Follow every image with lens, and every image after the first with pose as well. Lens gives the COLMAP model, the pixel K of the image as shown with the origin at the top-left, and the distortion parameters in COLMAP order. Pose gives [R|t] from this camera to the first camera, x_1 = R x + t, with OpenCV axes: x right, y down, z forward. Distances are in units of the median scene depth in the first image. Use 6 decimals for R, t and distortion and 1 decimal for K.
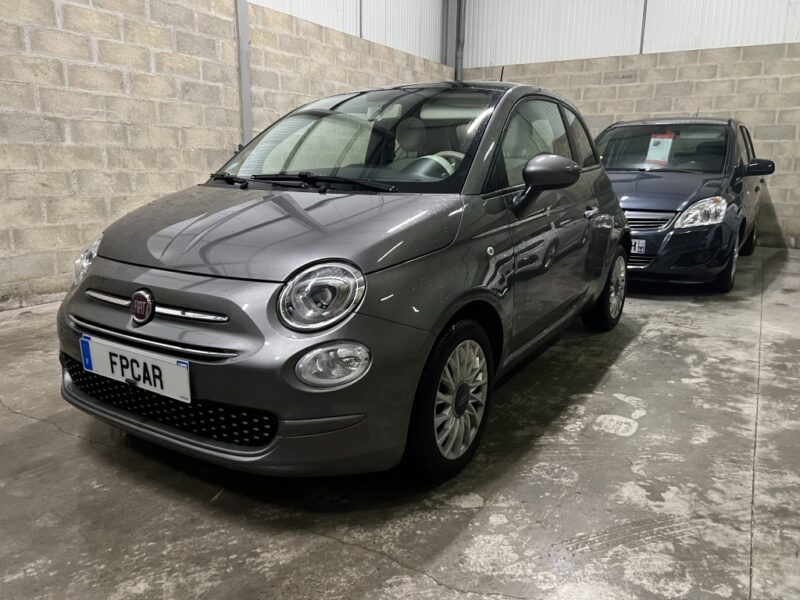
lens RADIAL K [[601.7, 0, 401.0], [0, 601.7, 300.6], [0, 0, 1]] dist [0.043404, -0.044054]
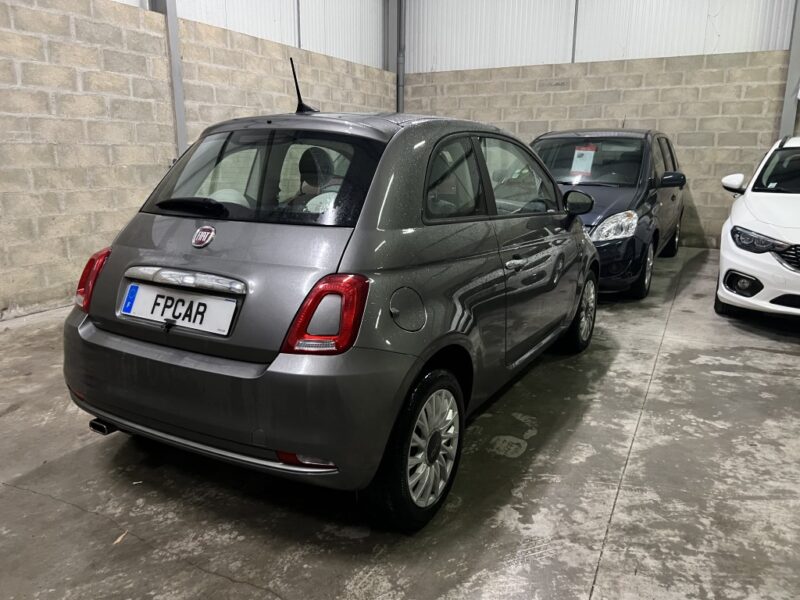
lens RADIAL K [[601.7, 0, 402.1], [0, 601.7, 294.8], [0, 0, 1]] dist [0.043404, -0.044054]
pose [[0.997761, -0.020227, 0.063741, 0.038457], [0.019693, 0.999766, 0.008998, -0.030812], [-0.063908, -0.007723, 0.997926, -0.027632]]
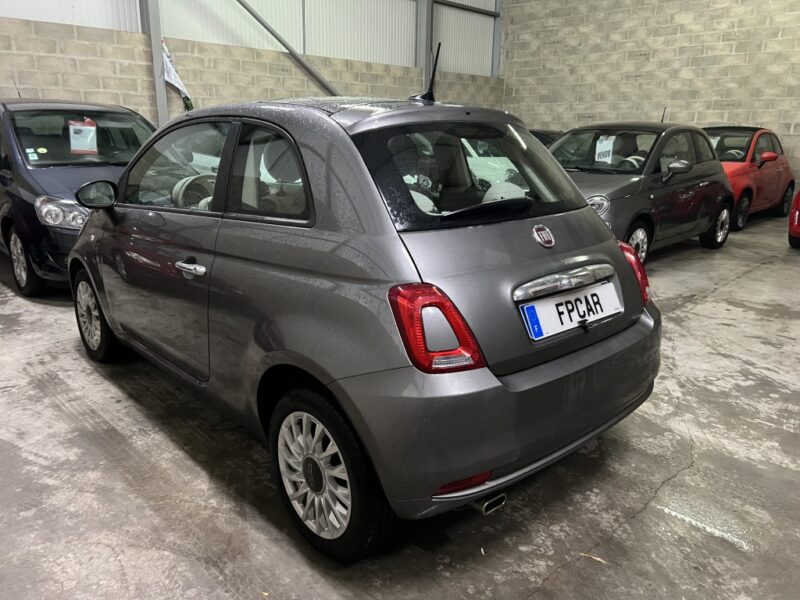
lens RADIAL K [[601.7, 0, 399.5], [0, 601.7, 295.4], [0, 0, 1]] dist [0.043404, -0.044054]
pose [[0.249674, -0.261980, 0.932217, -0.357258], [0.201629, 0.955671, 0.214569, -0.112288], [-0.947105, 0.134390, 0.291429, 0.280317]]
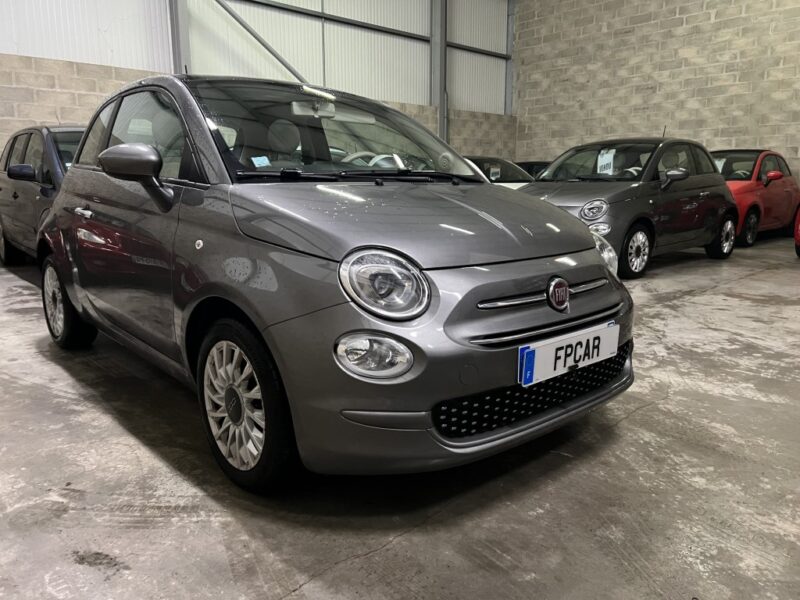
lens RADIAL K [[601.7, 0, 400.8], [0, 601.7, 294.2], [0, 0, 1]] dist [0.043404, -0.044054]
pose [[0.284387, -0.185385, 0.940615, -0.403582], [0.217975, 0.967933, 0.124867, -0.047999], [-0.933601, 0.169520, 0.315677, 0.257946]]
